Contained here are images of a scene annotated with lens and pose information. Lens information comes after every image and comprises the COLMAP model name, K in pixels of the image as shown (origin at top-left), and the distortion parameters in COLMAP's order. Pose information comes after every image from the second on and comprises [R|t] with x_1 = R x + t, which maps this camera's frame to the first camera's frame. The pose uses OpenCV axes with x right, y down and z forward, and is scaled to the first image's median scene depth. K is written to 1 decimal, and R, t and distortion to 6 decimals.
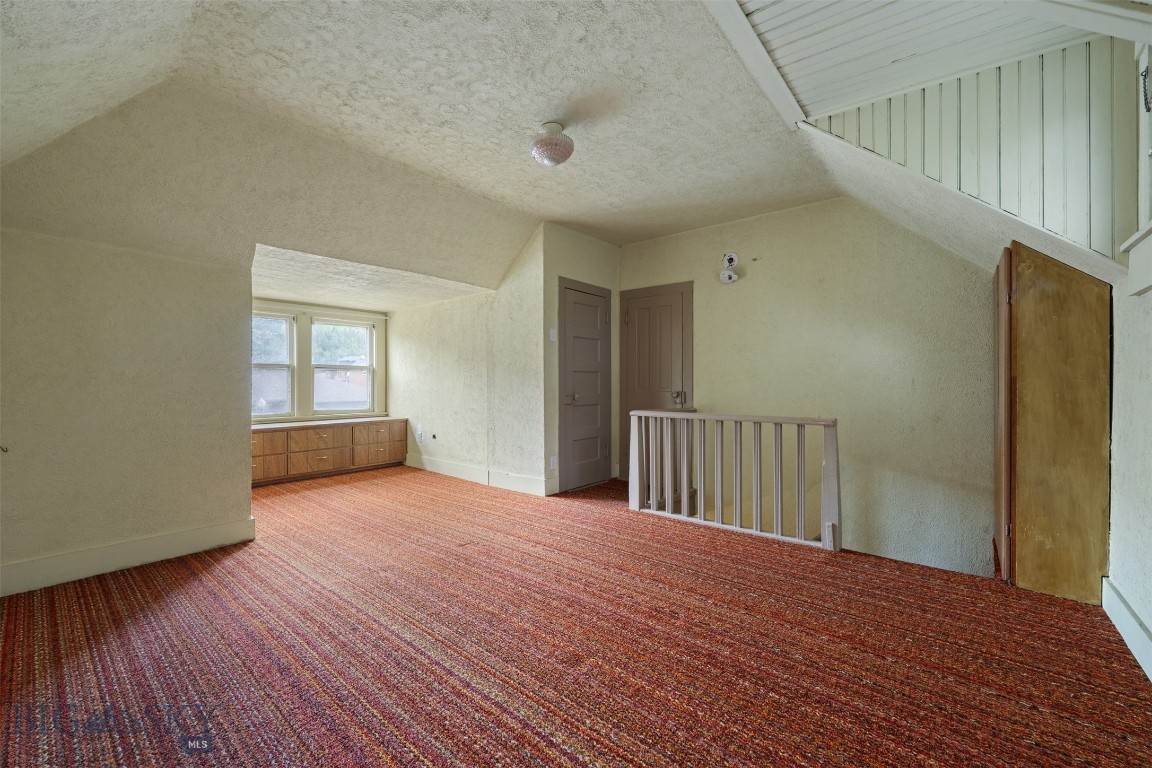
lens RADIAL K [[462.4, 0, 576.0], [0, 462.4, 384.0], [0, 0, 1]] dist [-0.000617, -0.000091]
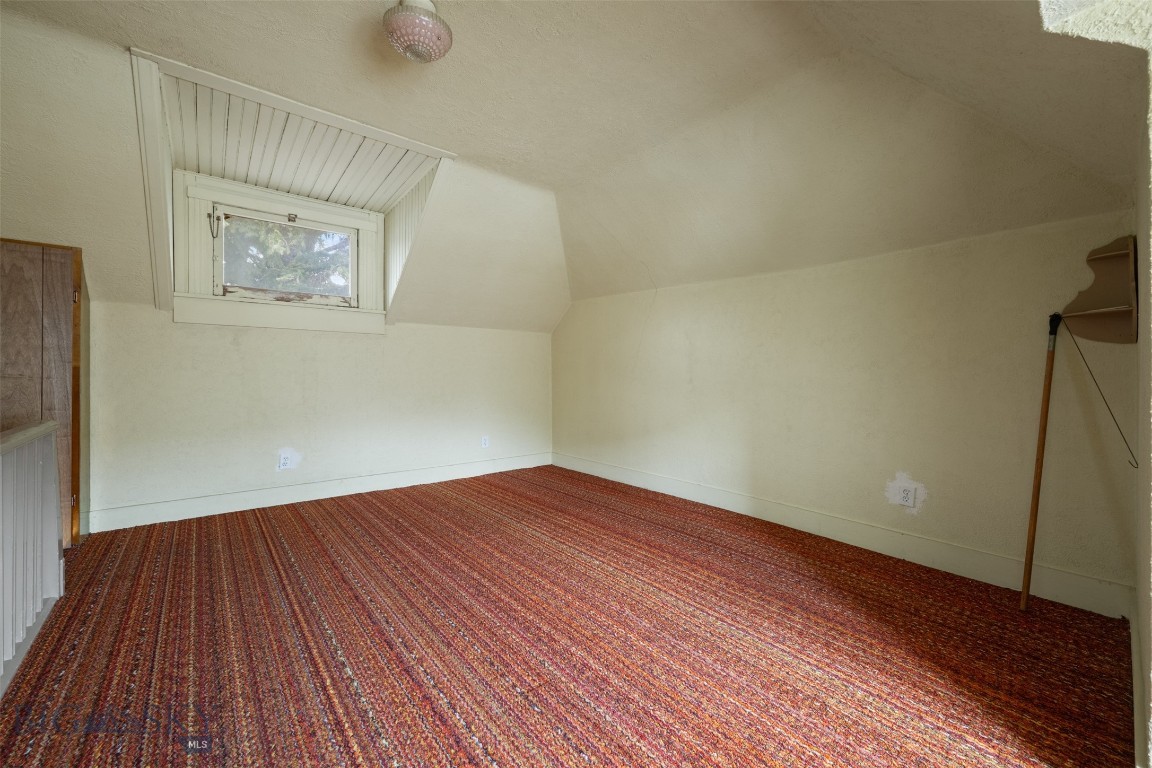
lens RADIAL K [[462.4, 0, 576.0], [0, 462.4, 384.0], [0, 0, 1]] dist [-0.000617, -0.000091]
pose [[-0.984049, -0.009814, 0.177629, -0.466762], [-0.005250, 0.999644, 0.026144, -0.001822], [-0.177822, 0.024795, -0.983750, 1.890148]]
